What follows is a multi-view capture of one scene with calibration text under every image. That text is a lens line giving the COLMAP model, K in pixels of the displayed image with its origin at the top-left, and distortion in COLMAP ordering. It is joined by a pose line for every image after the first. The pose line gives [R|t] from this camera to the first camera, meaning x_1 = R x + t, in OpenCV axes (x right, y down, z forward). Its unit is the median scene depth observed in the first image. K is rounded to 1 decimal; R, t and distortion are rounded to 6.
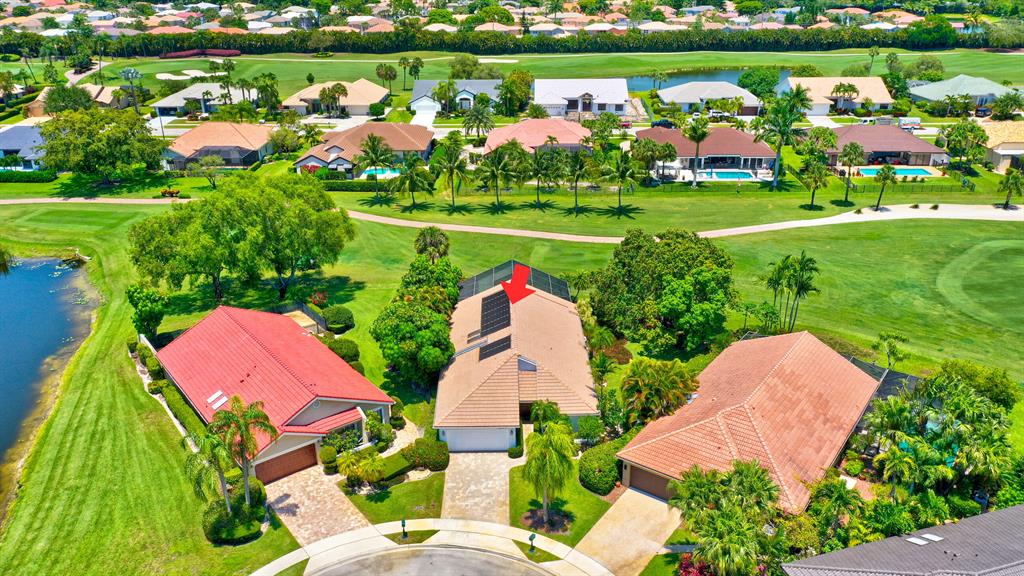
lens RADIAL K [[814.3, 0, 512.5], [0, 814.3, 285.6], [0, 0, 1]] dist [0.001407, -0.004186]
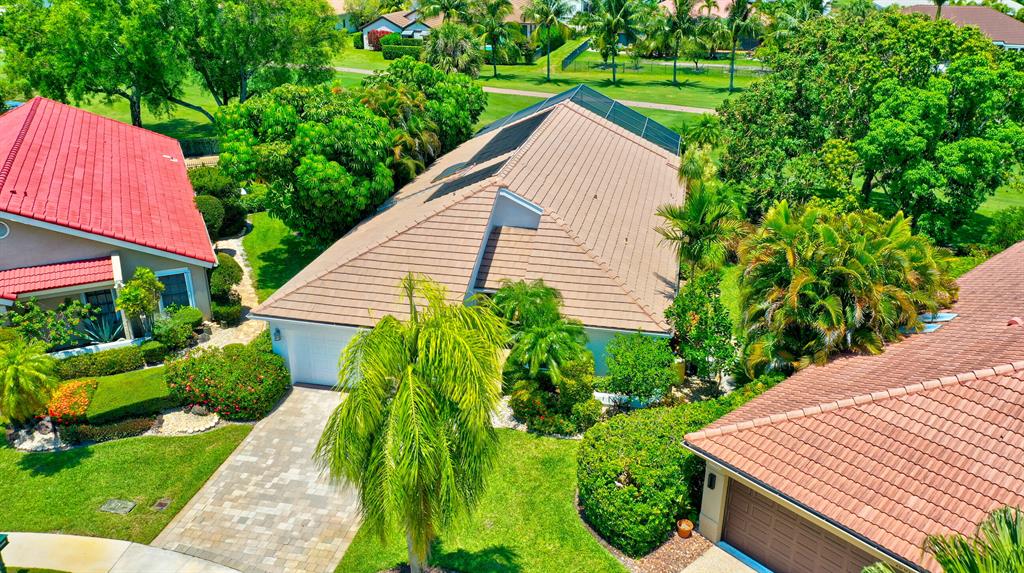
lens RADIAL K [[814.3, 0, 507.0], [0, 814.3, 285.7], [0, 0, 1]] dist [0.001407, -0.004186]
pose [[0.971847, 0.099853, -0.213409, 0.111918], [-0.098224, 0.994997, 0.018254, 0.136000], [0.214164, 0.003222, 0.976792, 0.614048]]
